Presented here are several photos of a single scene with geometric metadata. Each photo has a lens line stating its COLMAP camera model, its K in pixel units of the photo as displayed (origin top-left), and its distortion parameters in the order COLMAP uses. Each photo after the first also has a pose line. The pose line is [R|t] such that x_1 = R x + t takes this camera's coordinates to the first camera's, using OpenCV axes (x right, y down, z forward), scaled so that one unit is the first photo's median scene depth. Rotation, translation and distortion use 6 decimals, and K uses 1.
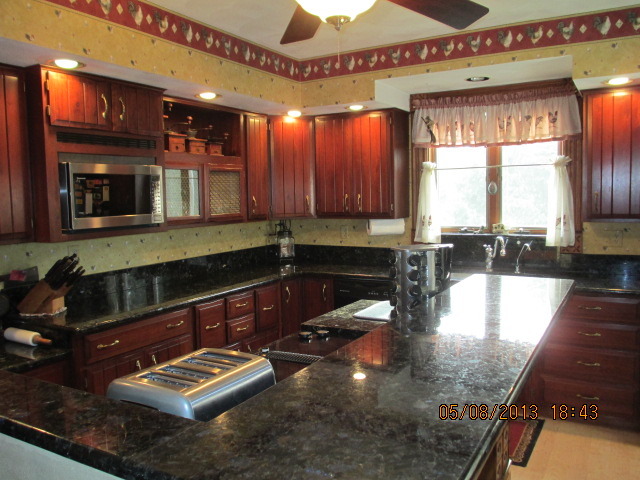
lens RADIAL K [[542.7, 0, 319.1], [0, 542.7, 240.4], [0, 0, 1]] dist [-0.040433, 0.008732]
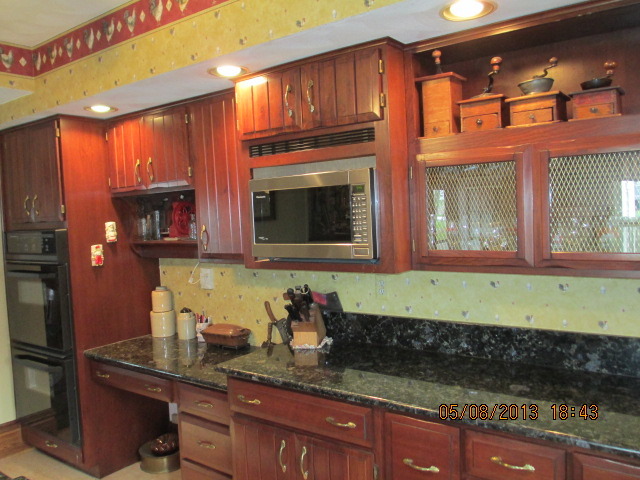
lens RADIAL K [[542.7, 0, 319.3], [0, 542.7, 239.0], [0, 0, 1]] dist [-0.040433, 0.008732]
pose [[-0.129507, 0.076984, -0.988585, 0.120136], [-0.040888, 0.995719, 0.082896, -0.037857], [0.990735, 0.051157, -0.125805, 0.367030]]
